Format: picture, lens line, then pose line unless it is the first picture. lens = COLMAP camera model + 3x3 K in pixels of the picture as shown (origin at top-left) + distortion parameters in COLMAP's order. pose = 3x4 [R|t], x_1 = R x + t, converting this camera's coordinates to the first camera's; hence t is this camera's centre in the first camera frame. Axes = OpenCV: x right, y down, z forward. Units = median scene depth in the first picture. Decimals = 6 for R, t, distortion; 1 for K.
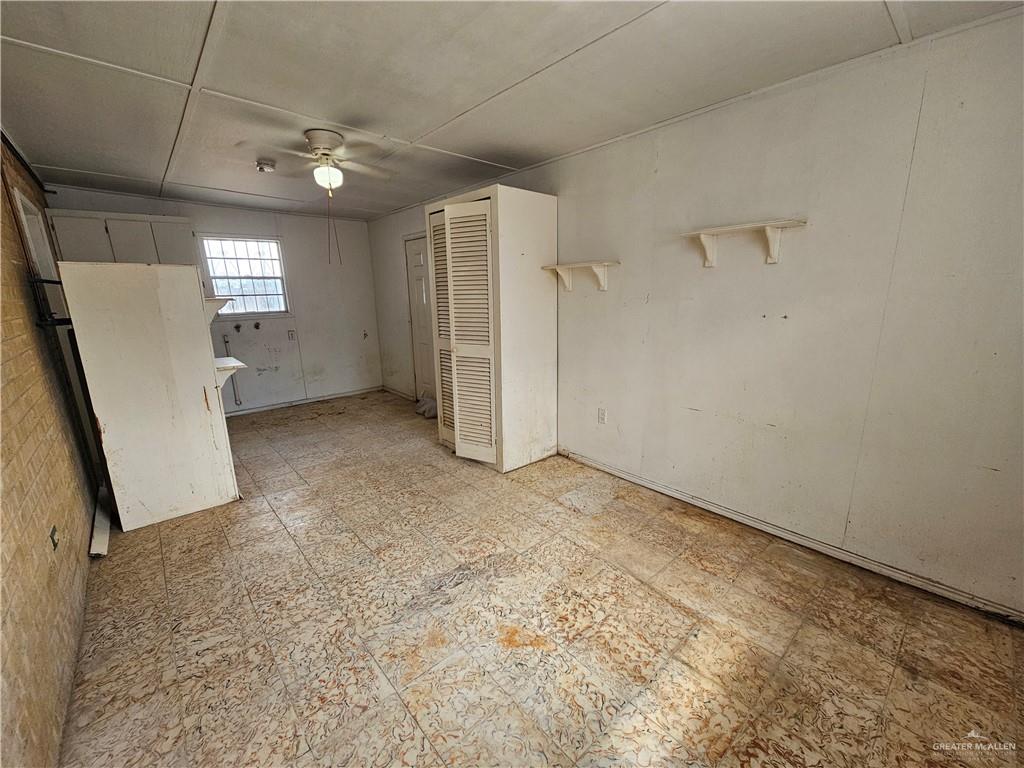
lens RADIAL K [[416.6, 0, 513.3], [0, 416.6, 387.9], [0, 0, 1]] dist [-0.000185, -0.000008]
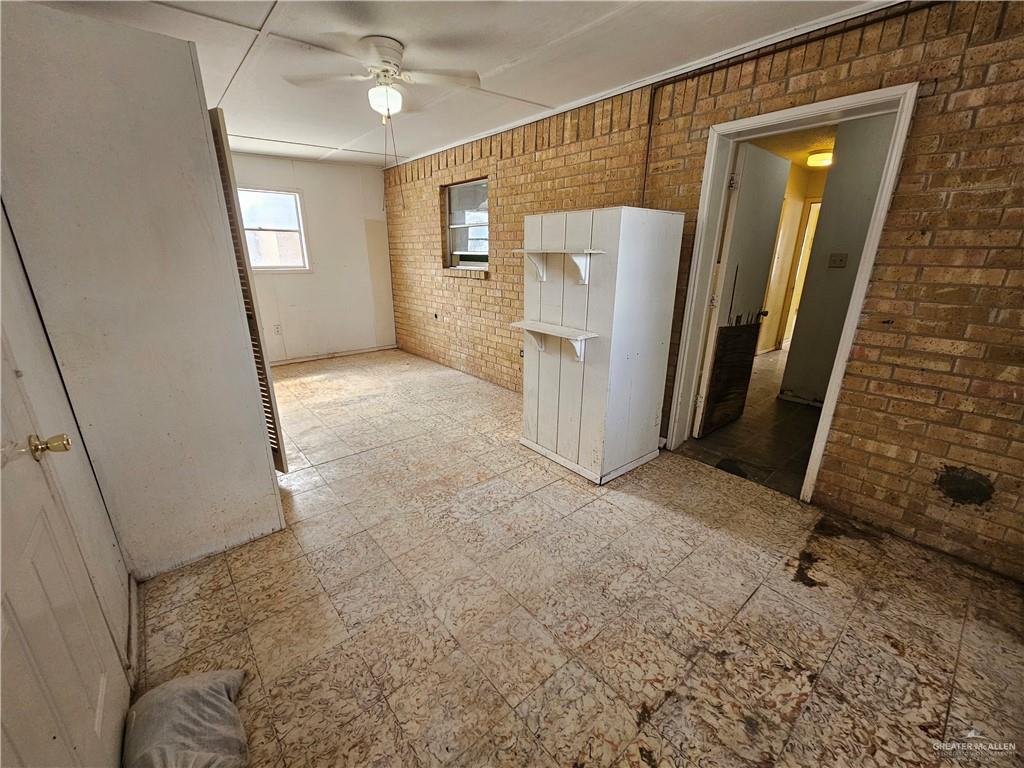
lens RADIAL K [[416.6, 0, 510.3], [0, 416.6, 384.3], [0, 0, 1]] dist [-0.000185, -0.000008]
pose [[-0.999505, 0.003108, 0.031294, -0.883014], [0.018825, 0.856255, 0.516210, -0.552913], [-0.025191, 0.516544, -0.855890, 2.460104]]
